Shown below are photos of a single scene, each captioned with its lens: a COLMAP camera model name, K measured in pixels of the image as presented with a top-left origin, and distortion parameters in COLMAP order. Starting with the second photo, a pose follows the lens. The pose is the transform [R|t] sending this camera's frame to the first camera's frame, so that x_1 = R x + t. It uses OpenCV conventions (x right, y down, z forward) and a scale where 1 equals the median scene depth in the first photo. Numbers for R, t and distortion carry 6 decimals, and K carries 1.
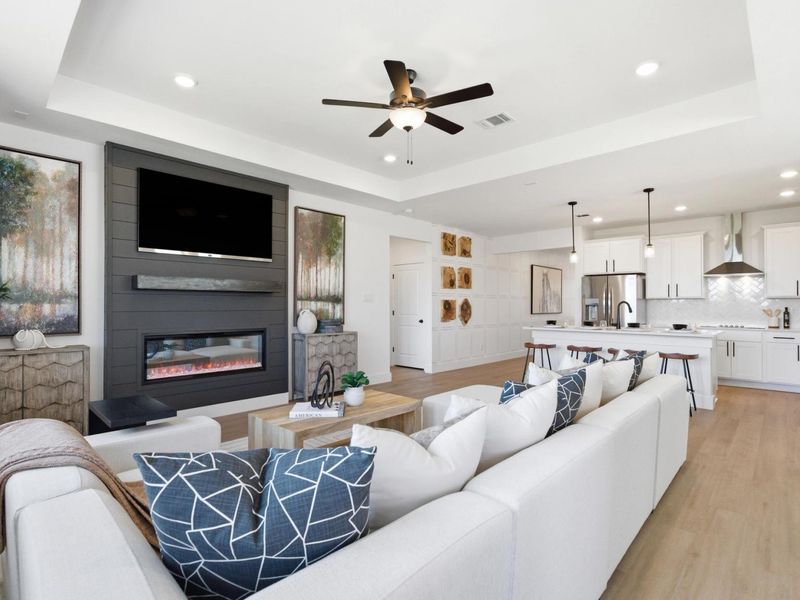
lens RADIAL K [[406.6, 0, 396.8], [0, 406.6, 302.4], [0, 0, 1]] dist [-0.003801, 0.001735]
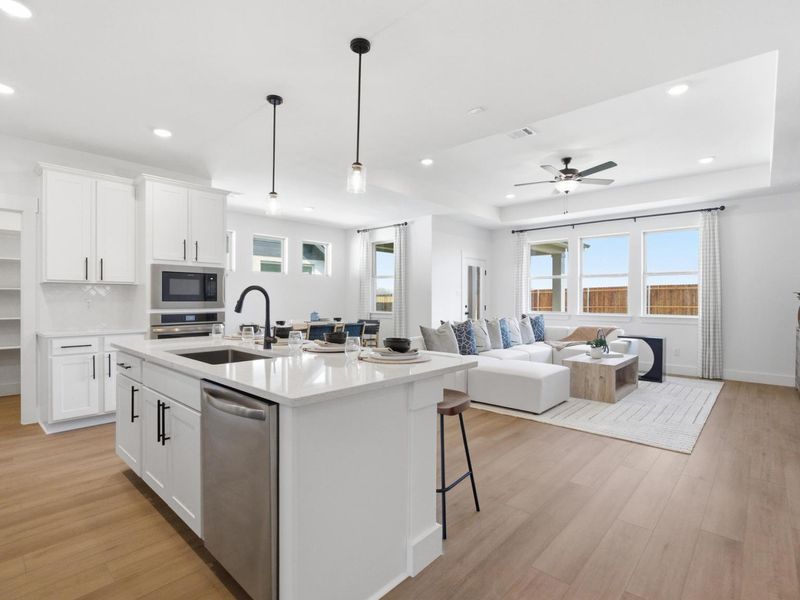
lens RADIAL K [[406.6, 0, 399.8], [0, 406.6, 301.8], [0, 0, 1]] dist [-0.003801, 0.001735]
pose [[-0.999366, -0.006782, -0.034943, 0.402493], [-0.006749, 0.999977, -0.001067, 0.011873], [0.034950, -0.000830, -0.999389, 1.397760]]
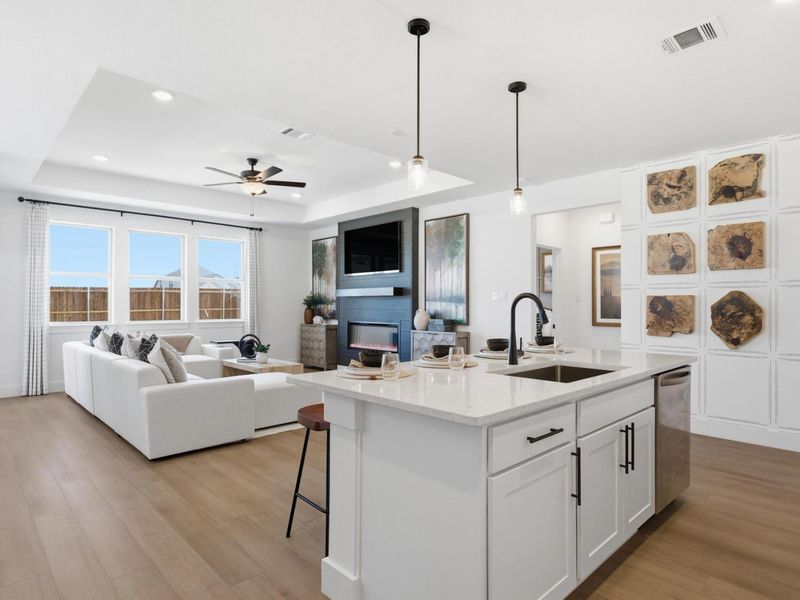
lens RADIAL K [[459.1, 0, 400.5], [0, 459.1, 300.9], [0, 0, 1]] dist [0.002554, 0.002676]
pose [[-0.034689, -0.009455, -0.999353, 0.959515], [0.006261, 0.999934, -0.009678, 0.005634], [0.999379, -0.006593, -0.034627, 0.873487]]
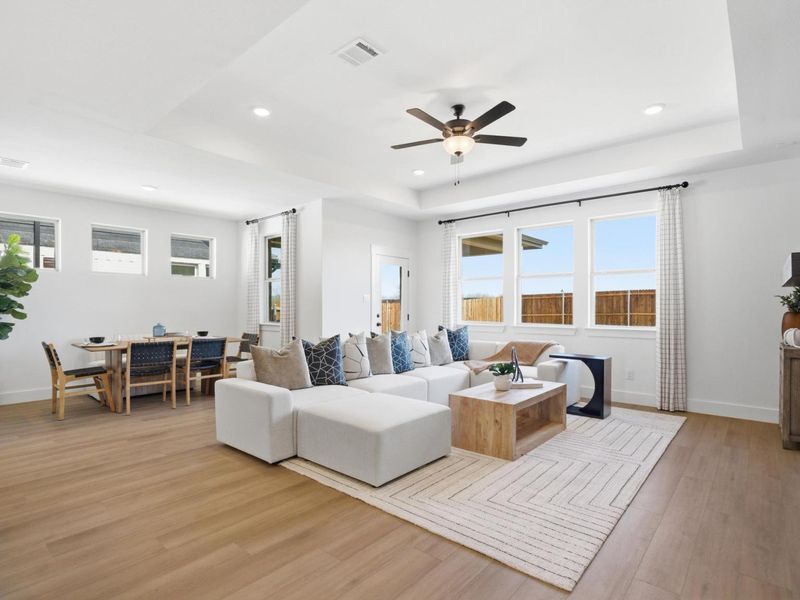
lens RADIAL K [[422.2, 0, 397.4], [0, 422.2, 309.3], [0, 0, 1]] dist [-0.015782, 0.005712]
pose [[-0.998714, -0.002782, -0.050615, 0.136957], [-0.002737, 0.999996, -0.000965, 0.008196], [0.050618, -0.000825, -0.998718, 1.167532]]
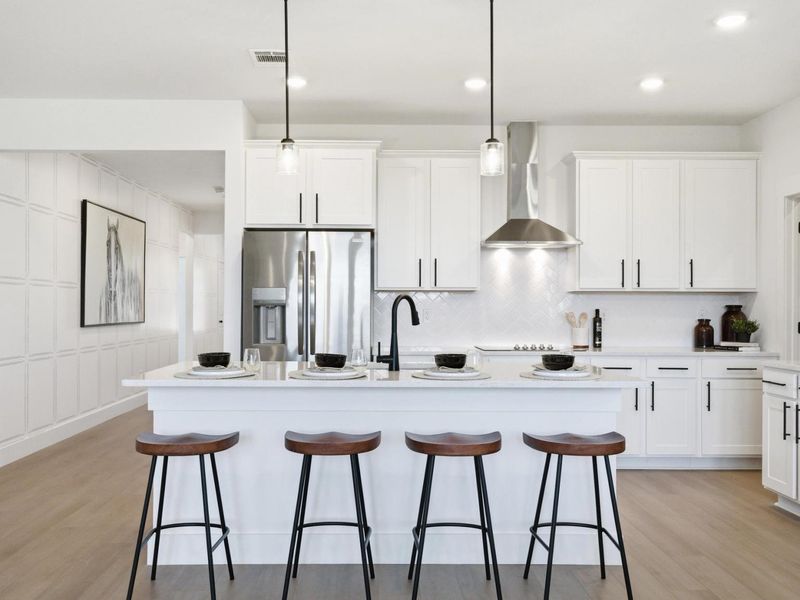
lens RADIAL K [[756.9, 0, 402.1], [0, 756.9, 297.6], [0, 0, 1]] dist [-0.001967, 0.000000]
pose [[0.711519, 0.008014, 0.702621, 0.071256], [-0.006392, 0.999967, -0.004933, 0.003428], [-0.702638, -0.000981, 0.711547, 0.467774]]
